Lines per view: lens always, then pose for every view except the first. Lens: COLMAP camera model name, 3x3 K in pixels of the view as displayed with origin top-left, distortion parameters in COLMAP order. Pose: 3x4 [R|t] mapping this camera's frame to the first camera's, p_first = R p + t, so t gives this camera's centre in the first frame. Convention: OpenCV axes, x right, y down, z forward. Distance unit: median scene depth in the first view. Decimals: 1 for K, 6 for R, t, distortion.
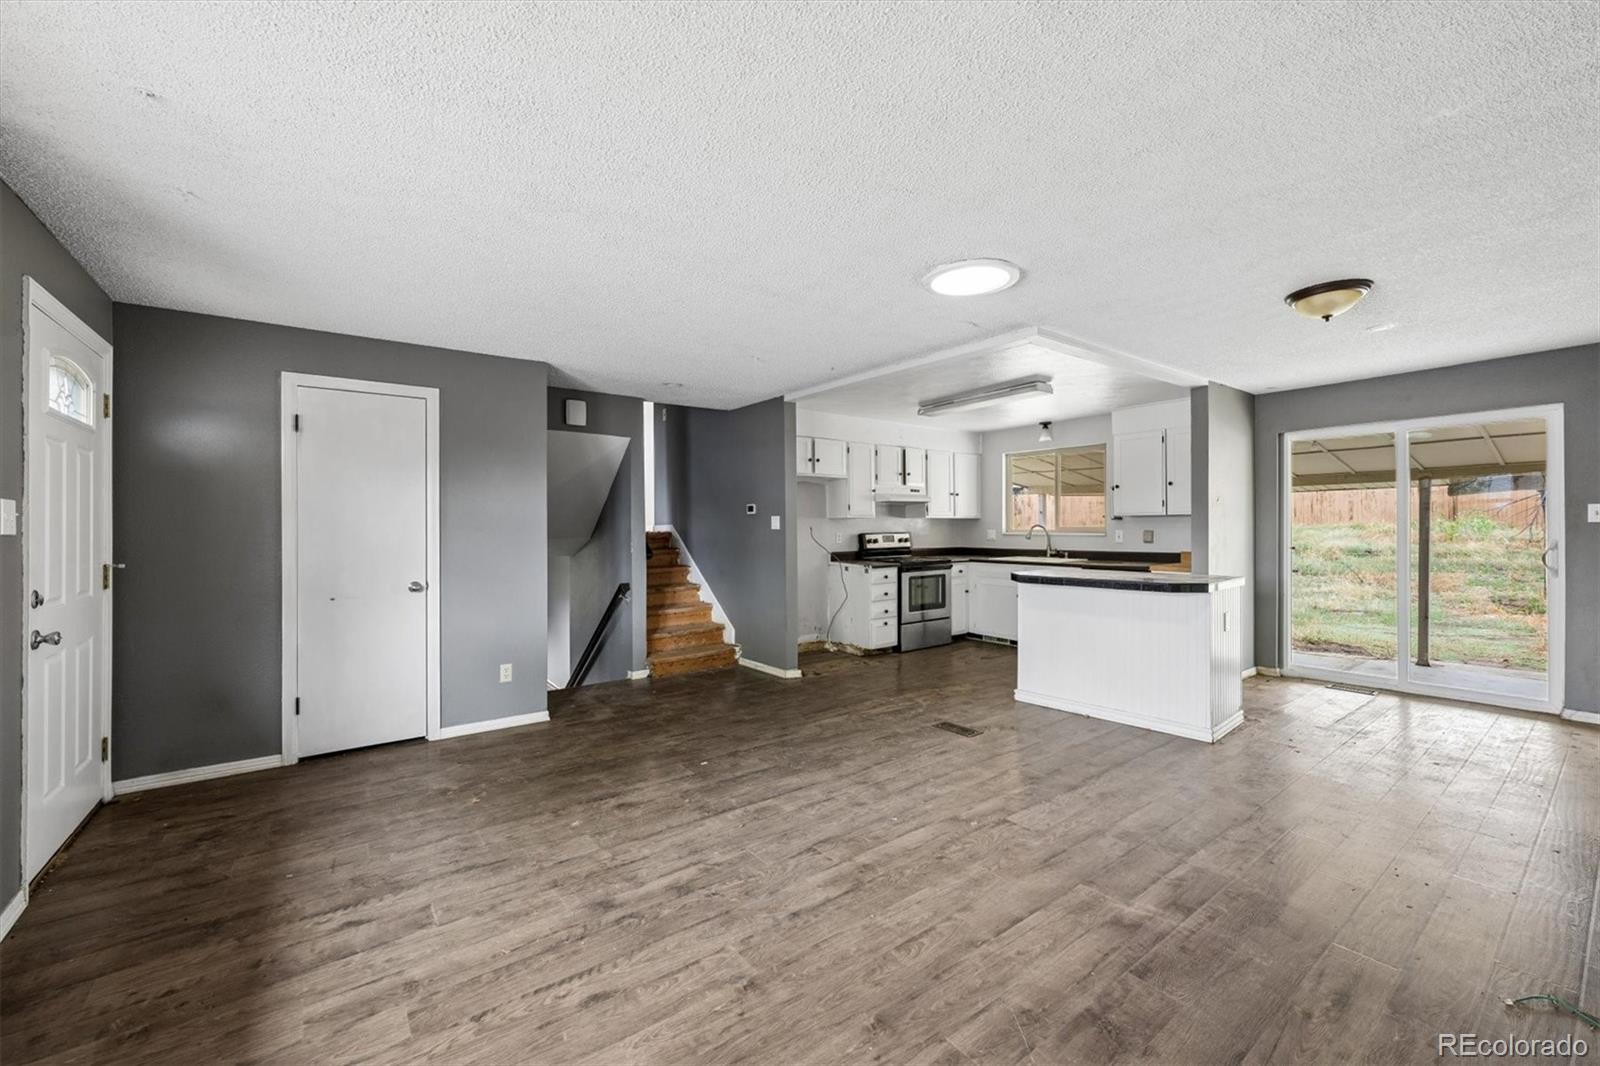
lens RADIAL K [[632.5, 0, 794.6], [0, 632.5, 528.9], [0, 0, 1]] dist [-0.001064, -0.000019]
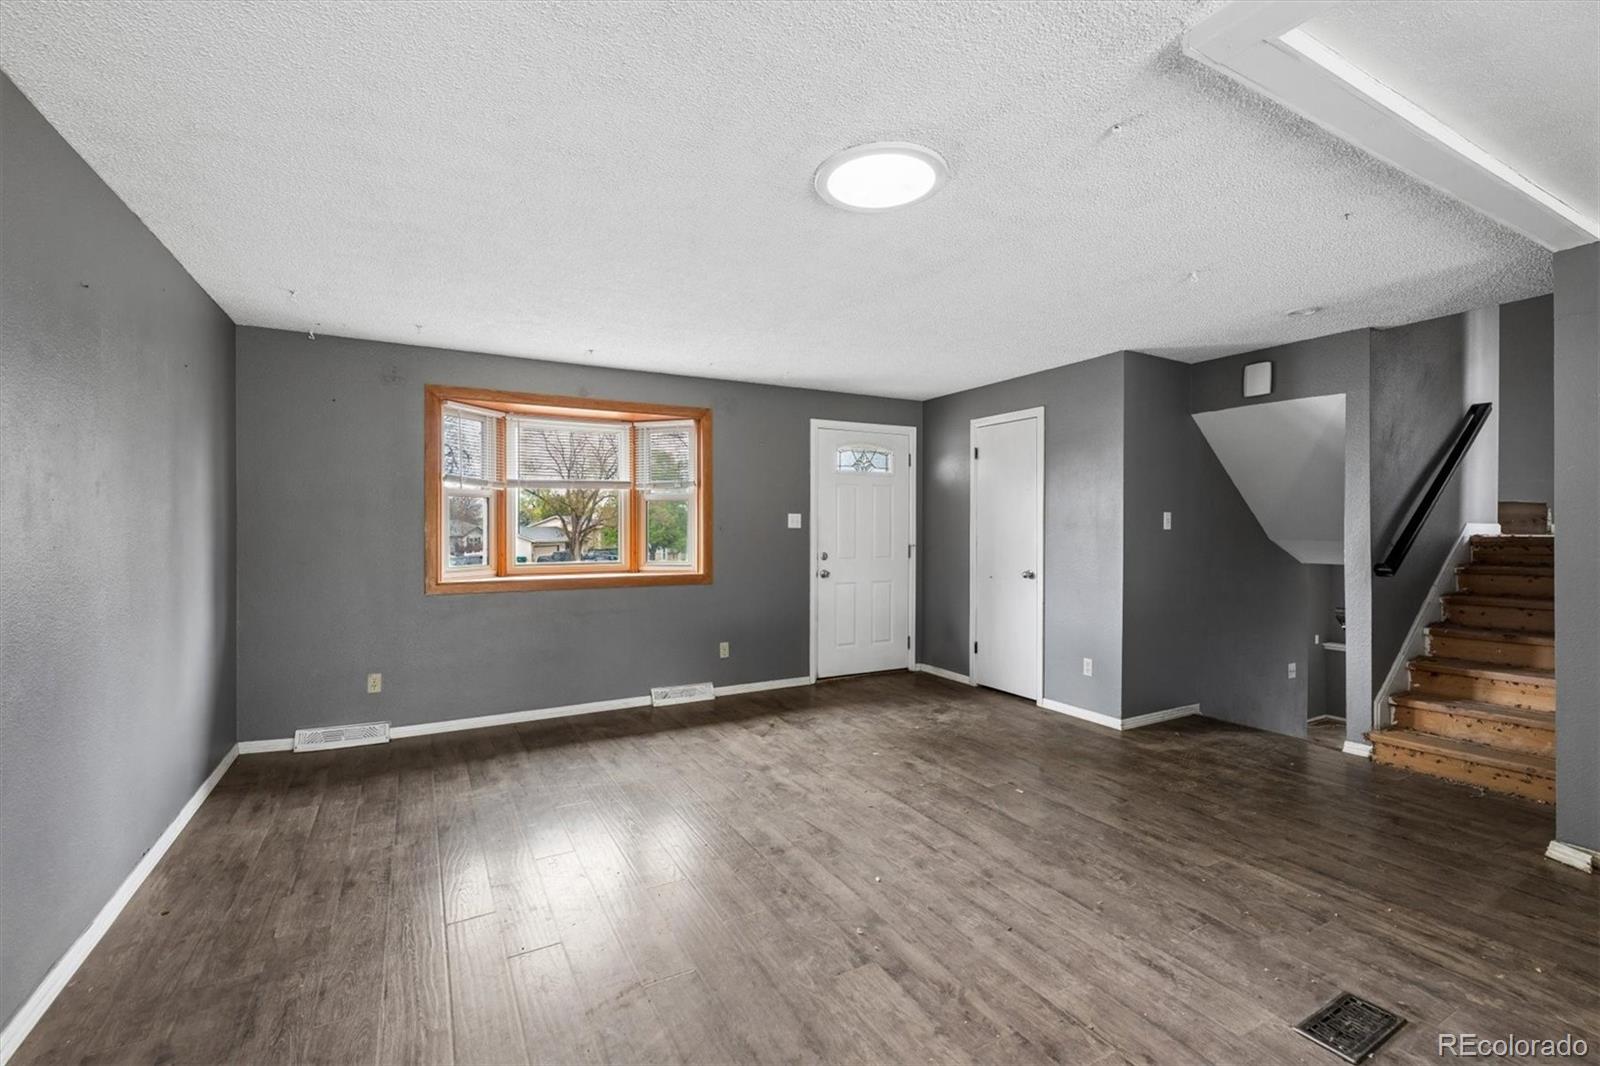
lens RADIAL K [[680.9, 0, 793.1], [0, 680.9, 526.7], [0, 0, 1]] dist [-0.000458, 0.000810]
pose [[-0.127864, 0.004696, -0.991781, 0.893217], [-0.004258, 0.999977, 0.005283, -0.004895], [0.991783, 0.004898, -0.127841, 0.850392]]
